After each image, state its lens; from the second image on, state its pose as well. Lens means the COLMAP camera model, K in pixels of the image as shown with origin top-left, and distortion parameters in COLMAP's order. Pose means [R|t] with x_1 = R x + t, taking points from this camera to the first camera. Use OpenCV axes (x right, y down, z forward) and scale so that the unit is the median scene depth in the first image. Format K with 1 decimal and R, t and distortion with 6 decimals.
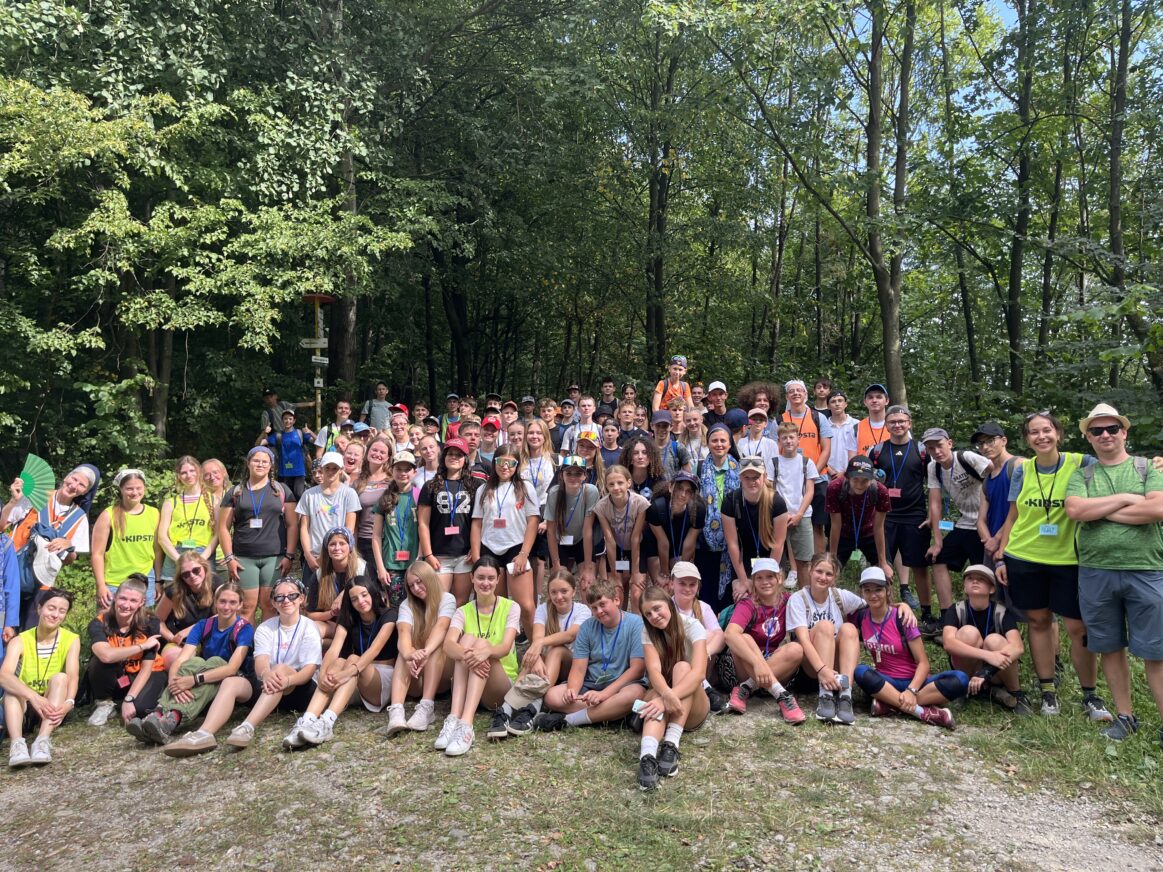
lens RADIAL K [[862.7, 0, 581.5], [0, 862.7, 436.0], [0, 0, 1]] dist [0.091957, -0.121636]
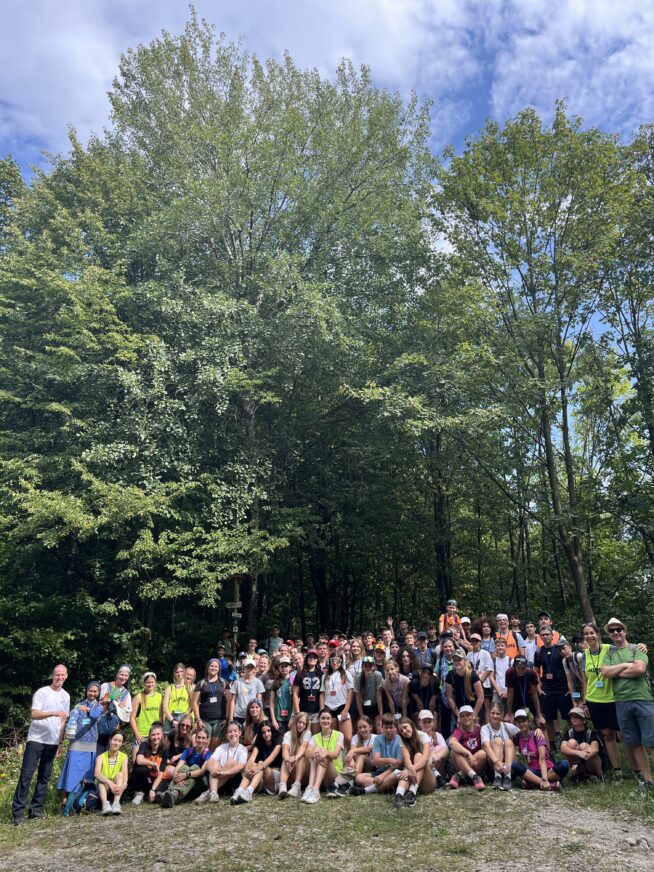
lens RADIAL K [[646.9, 0, 327.0], [0, 646.9, 436.0], [0, 0, 1]] dist [0.091957, -0.121636]
pose [[0.989925, -0.069787, -0.123198, 0.115249], [0.022957, 0.937695, -0.346701, 0.069863], [0.139717, 0.340380, 0.929850, -0.584511]]
